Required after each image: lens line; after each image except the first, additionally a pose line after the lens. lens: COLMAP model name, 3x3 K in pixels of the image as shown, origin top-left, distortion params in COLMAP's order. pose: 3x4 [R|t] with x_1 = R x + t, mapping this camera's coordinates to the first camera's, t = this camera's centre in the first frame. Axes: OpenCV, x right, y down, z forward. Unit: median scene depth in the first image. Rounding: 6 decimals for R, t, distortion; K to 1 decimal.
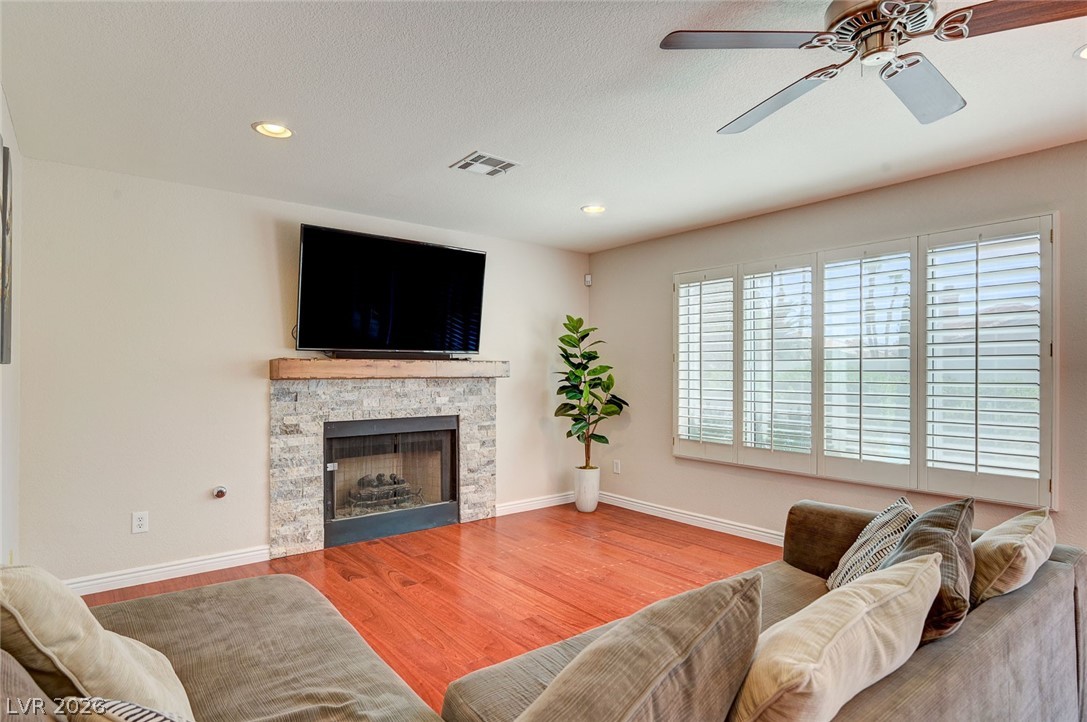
lens RADIAL K [[582.4, 0, 553.4], [0, 582.4, 361.5], [0, 0, 1]] dist [-0.001209, -0.000025]
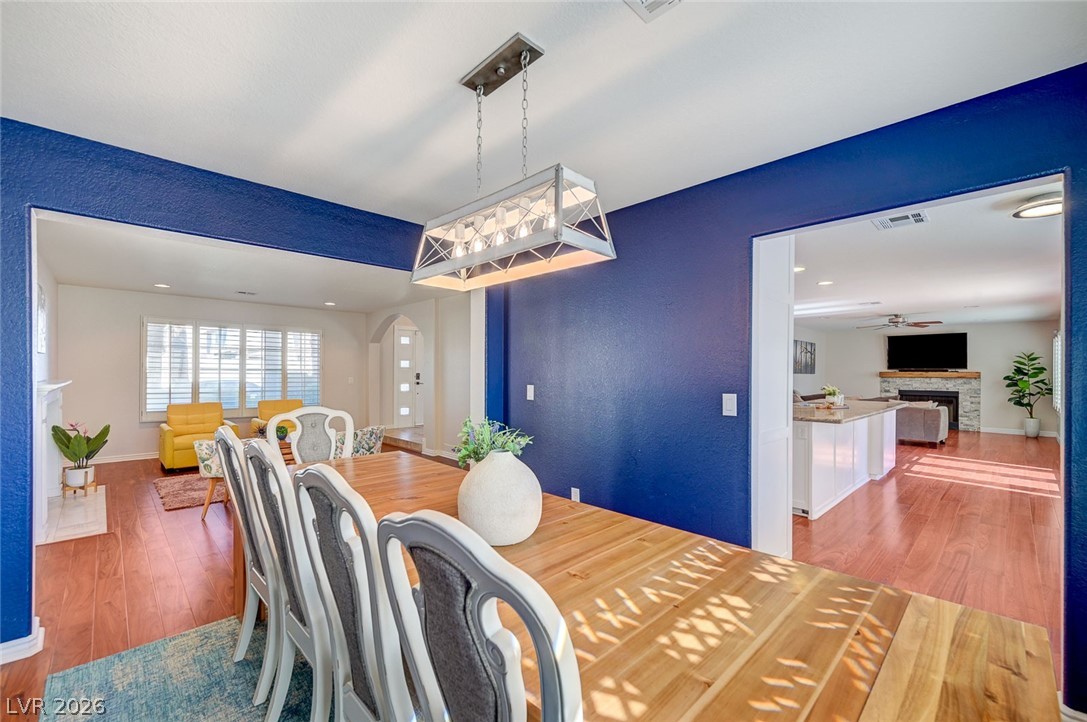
lens RADIAL K [[455.7, 0, 545.5], [0, 455.7, 371.4], [0, 0, 1]] dist [0.005443, 0.000729]
pose [[0.078938, -0.001214, -0.996879, 1.921833], [0.014262, 0.999898, -0.000088, -0.032102], [0.996777, -0.014210, 0.078948, -1.174226]]
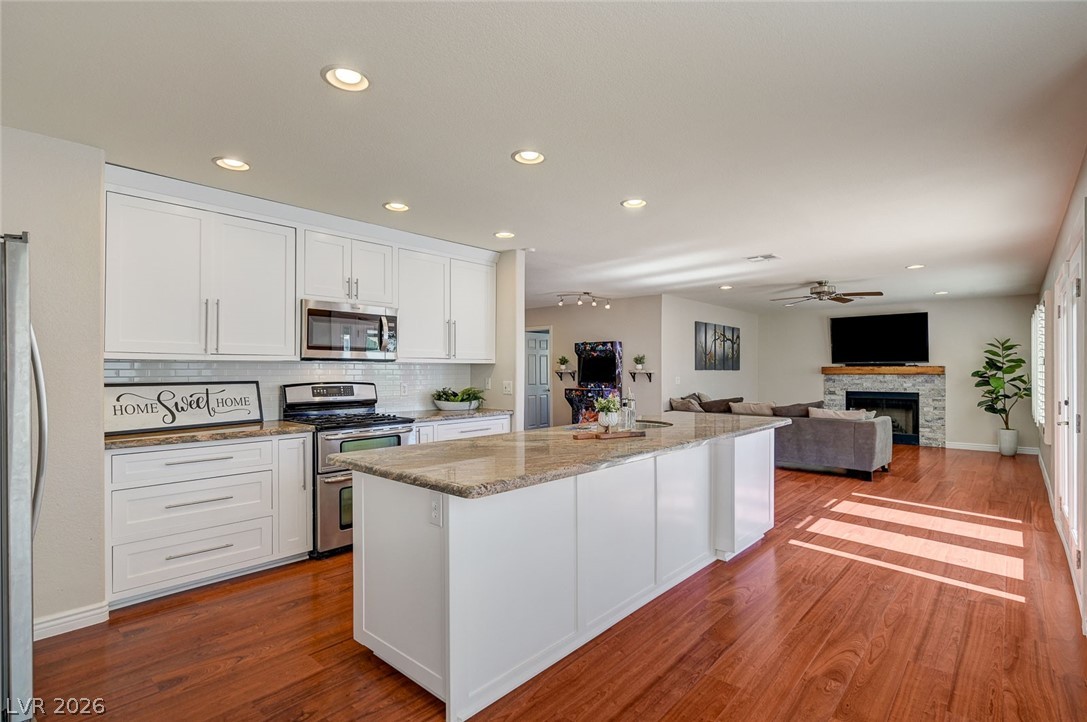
lens RADIAL K [[536.2, 0, 540.7], [0, 536.2, 367.0], [0, 0, 1]] dist [-0.005424, -0.000913]
pose [[0.151046, -0.006831, -0.988503, 1.531715], [0.021166, 0.999769, -0.003674, -0.019713], [0.988300, -0.020367, 0.151155, -0.604530]]
